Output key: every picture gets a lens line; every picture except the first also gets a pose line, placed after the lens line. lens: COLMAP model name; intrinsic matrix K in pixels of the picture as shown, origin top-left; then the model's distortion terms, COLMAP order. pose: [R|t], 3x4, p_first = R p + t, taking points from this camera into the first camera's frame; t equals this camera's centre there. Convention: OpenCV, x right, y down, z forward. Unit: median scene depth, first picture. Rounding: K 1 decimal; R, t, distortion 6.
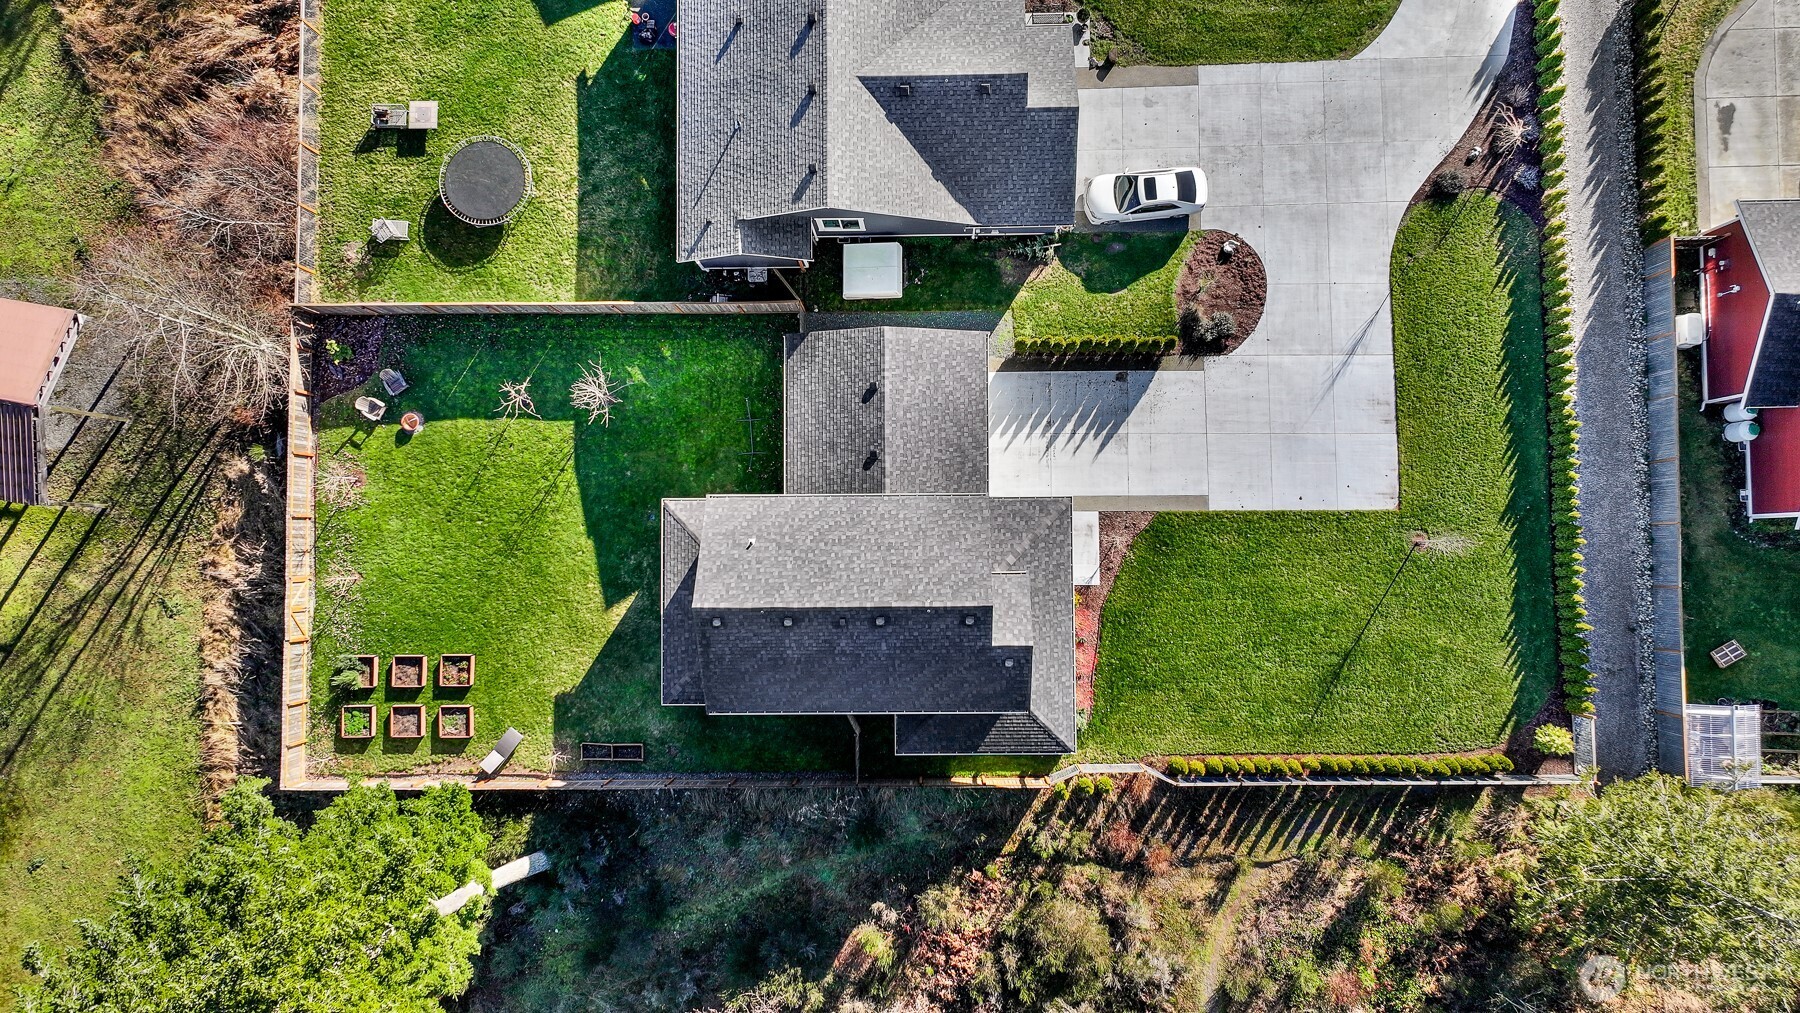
lens RADIAL K [[1259.8, 0, 900.0], [0, 1259.8, 506.5], [0, 0, 1]] dist [0.031133, 0.001317]
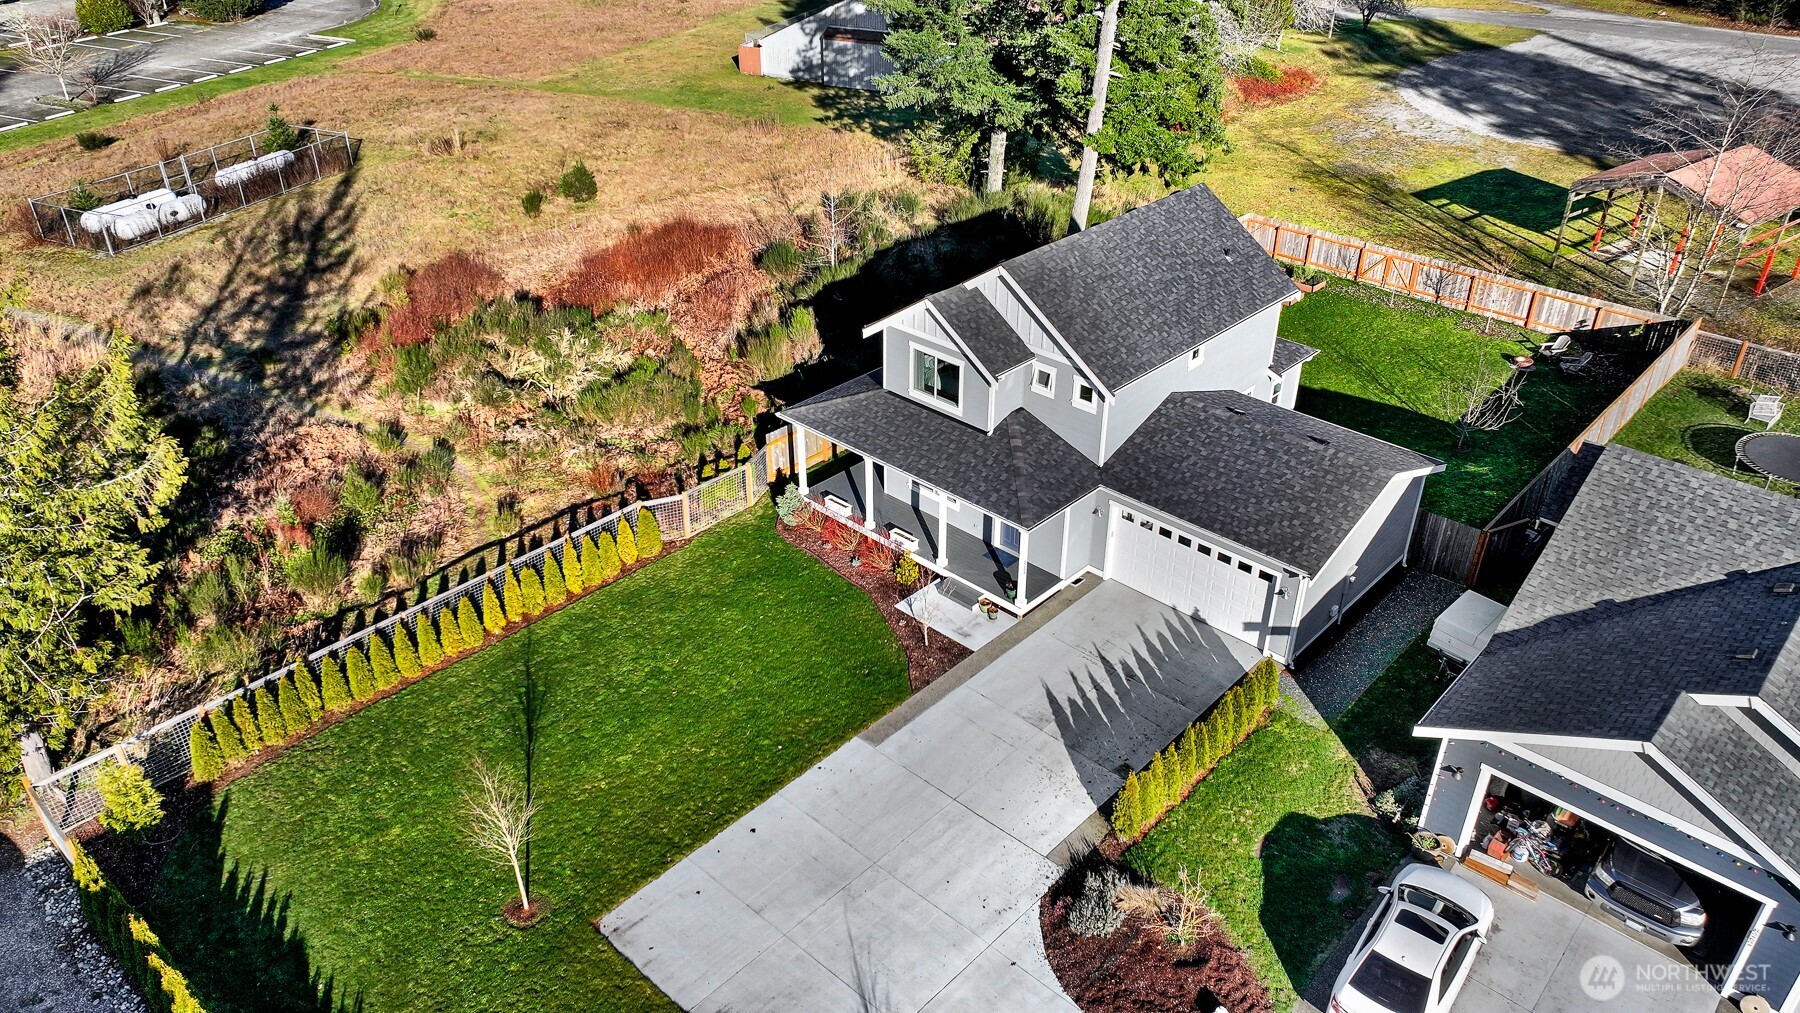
lens RADIAL K [[1263.7, 0, 900.0], [0, 1263.7, 506.5], [0, 0, 1]] dist [-0.003949, 0.005018]
pose [[-0.692813, 0.378751, -0.613643, 0.557025], [-0.720510, -0.328666, 0.610610, -0.341841], [0.029586, 0.865174, 0.500597, 0.605557]]
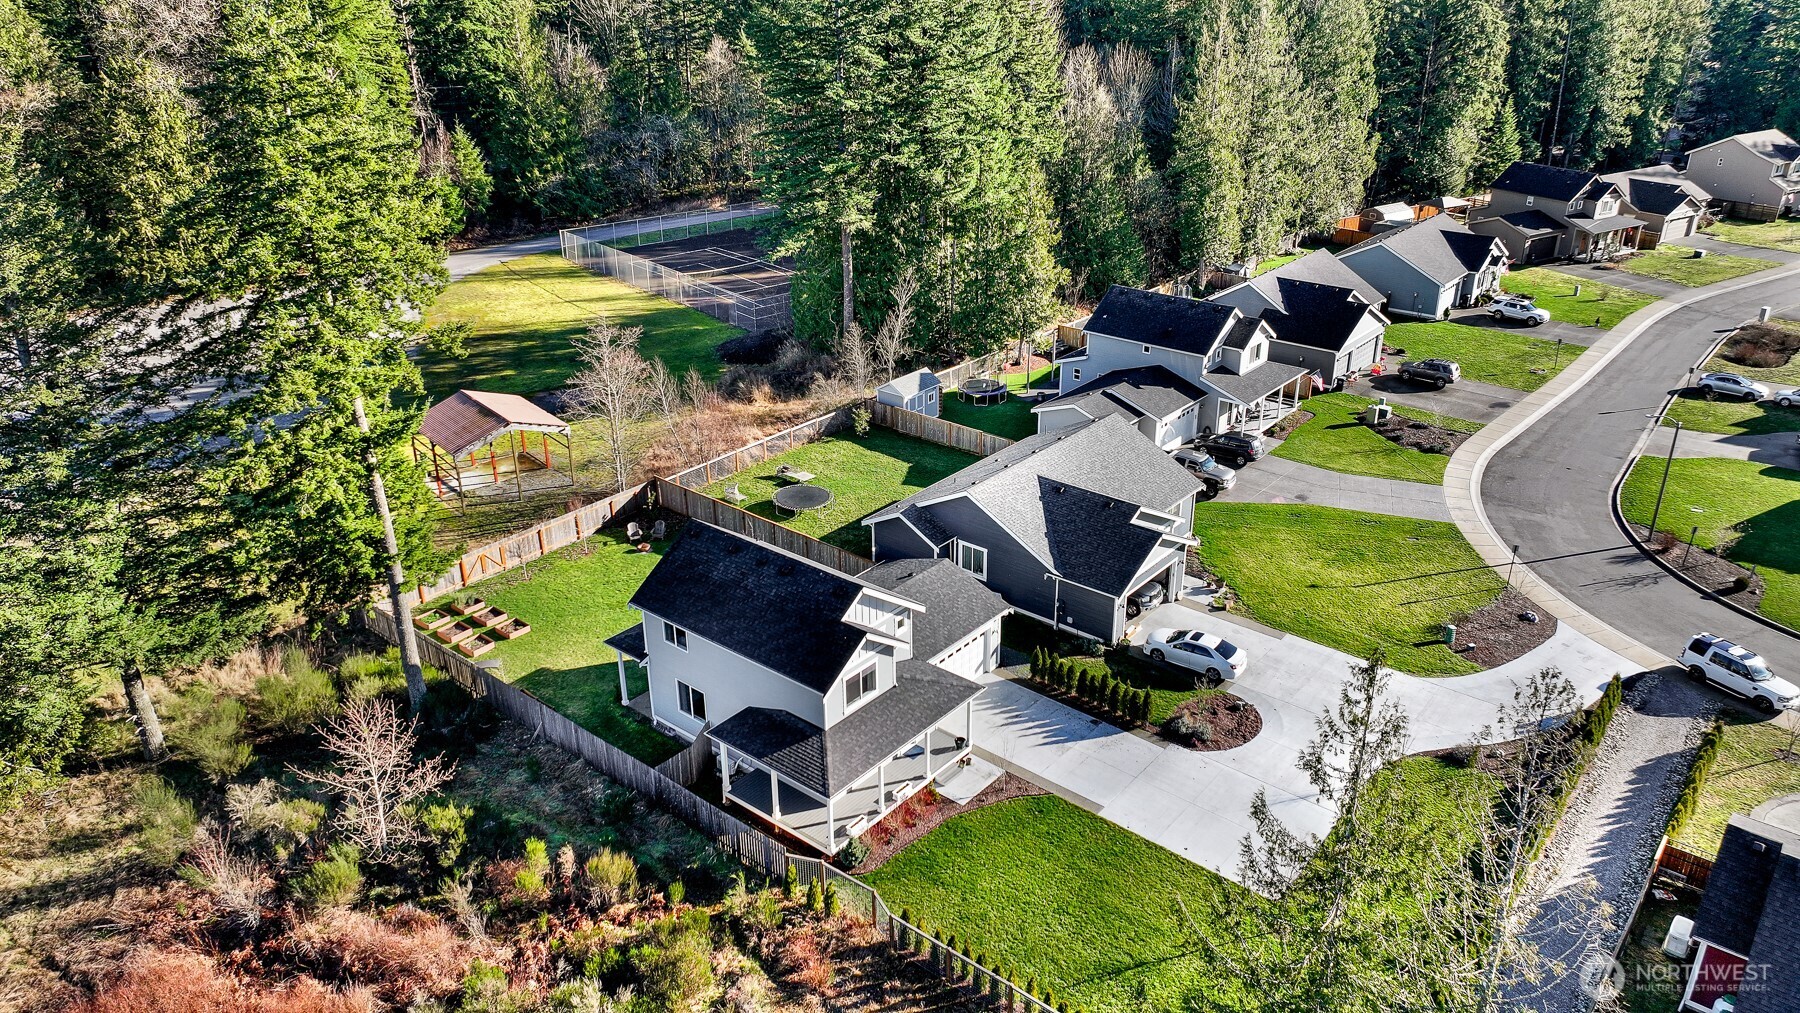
lens RADIAL K [[1259.8, 0, 900.0], [0, 1259.8, 506.5], [0, 0, 1]] dist [0.031133, 0.001317]
pose [[0.761325, 0.271649, -0.588719, 0.645142], [-0.647770, 0.357747, -0.672616, 0.684480], [0.027897, 0.893434, 0.448328, 0.334176]]
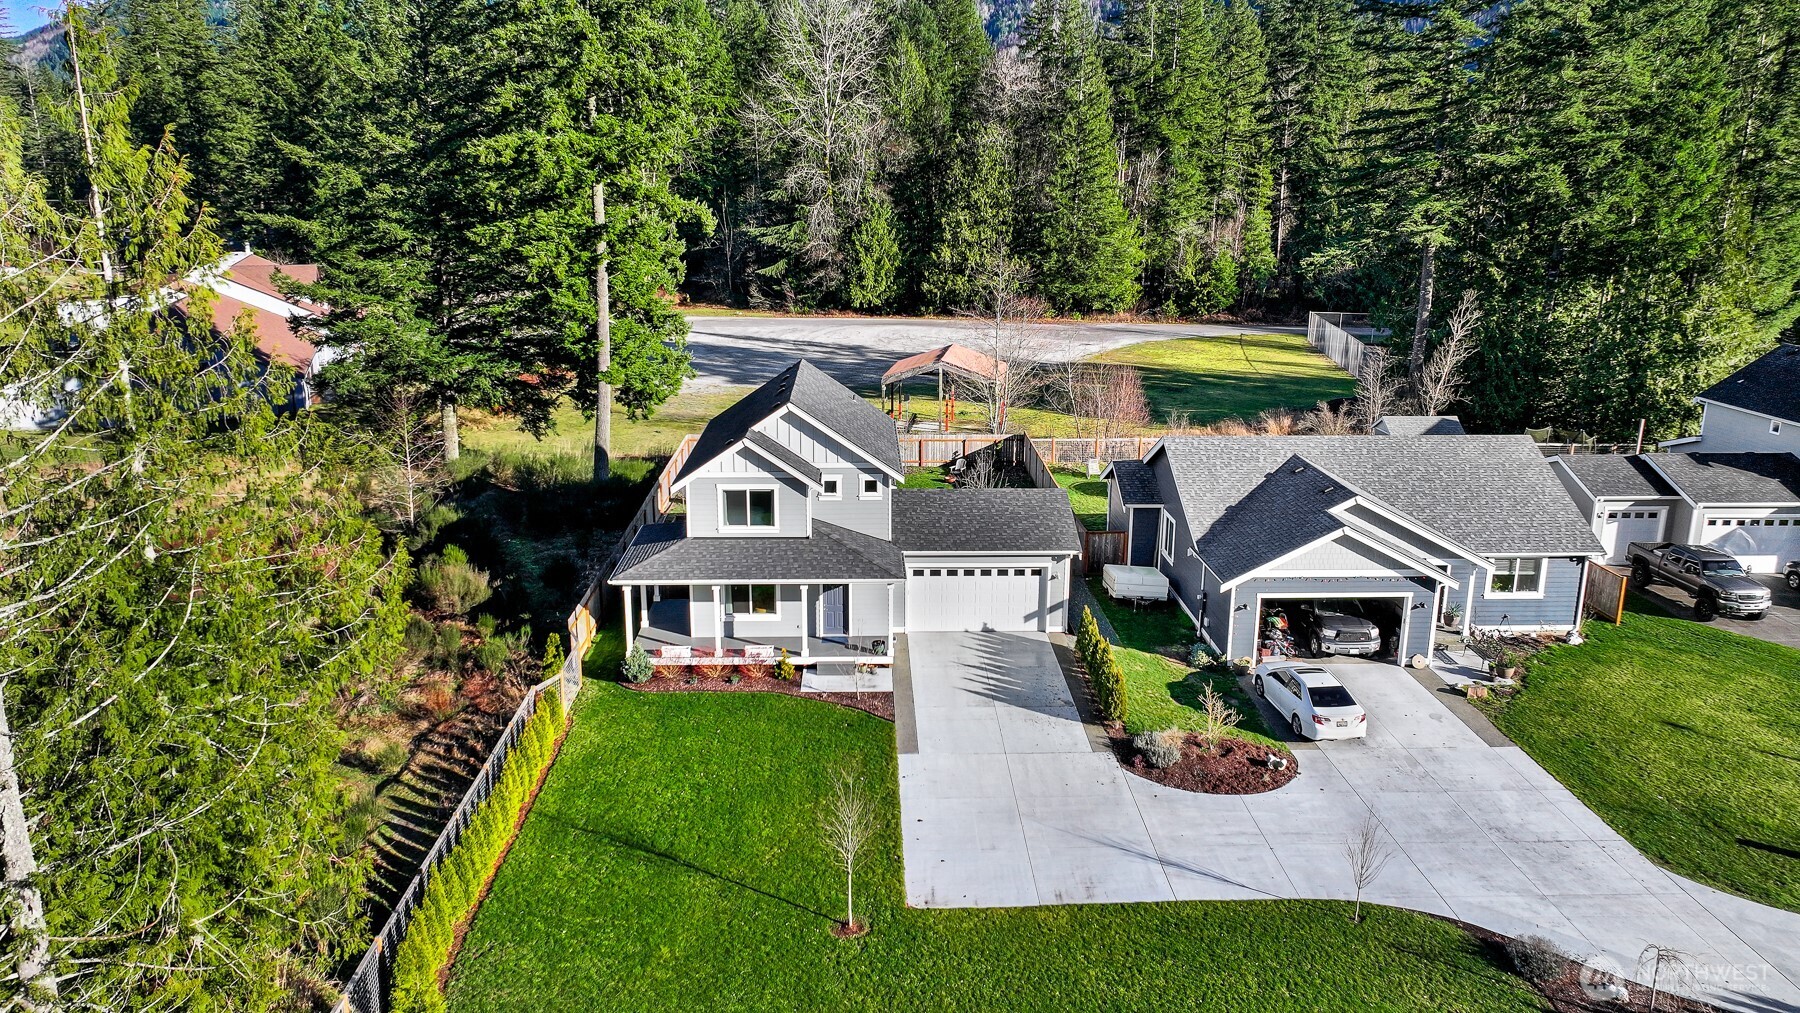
lens RADIAL K [[1263.7, 0, 900.0], [0, 1263.7, 506.5], [0, 0, 1]] dist [-0.003949, 0.005018]
pose [[0.024603, 0.265398, -0.963825, 0.892845], [-0.999146, 0.038533, -0.014895, 0.007014], [0.033186, 0.963369, 0.266119, 0.674924]]
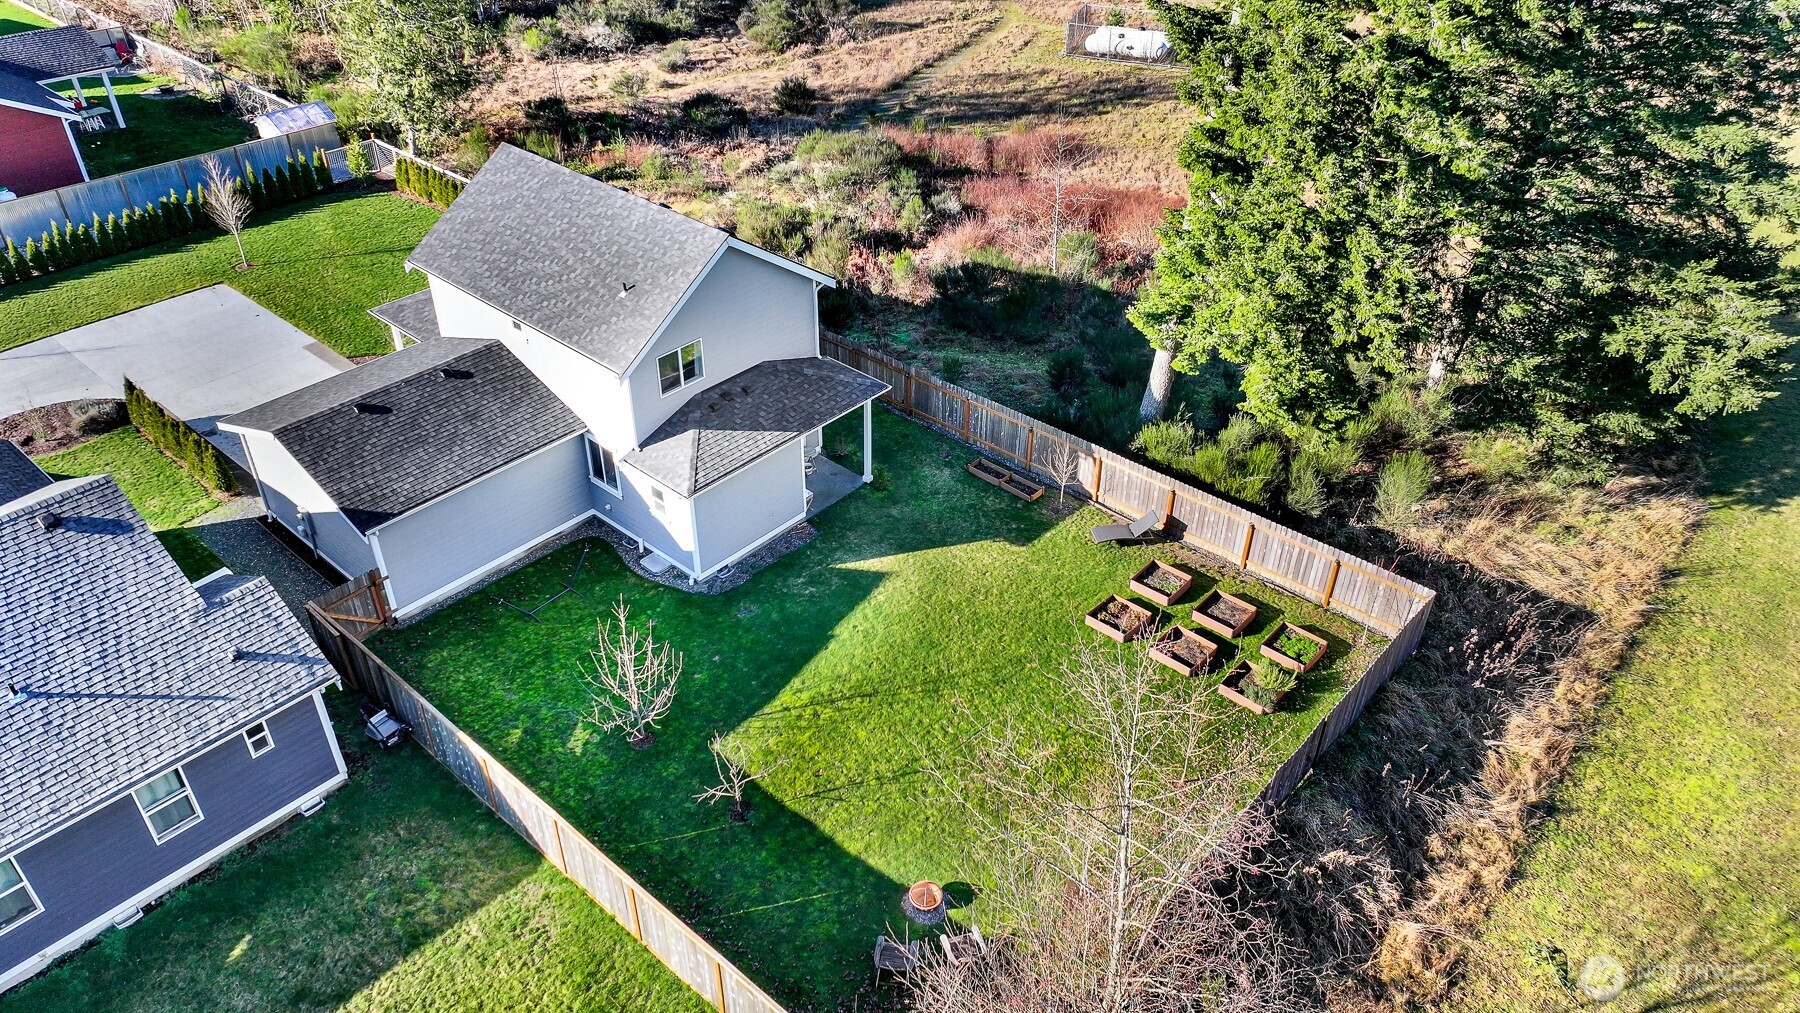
lens RADIAL K [[1259.8, 0, 900.0], [0, 1259.8, 506.5], [0, 0, 1]] dist [0.031133, 0.001317]
pose [[-0.744637, -0.391585, 0.540533, -0.591273], [0.666283, -0.387828, 0.636912, -0.334883], [-0.039771, 0.834417, 0.549697, 0.593332]]
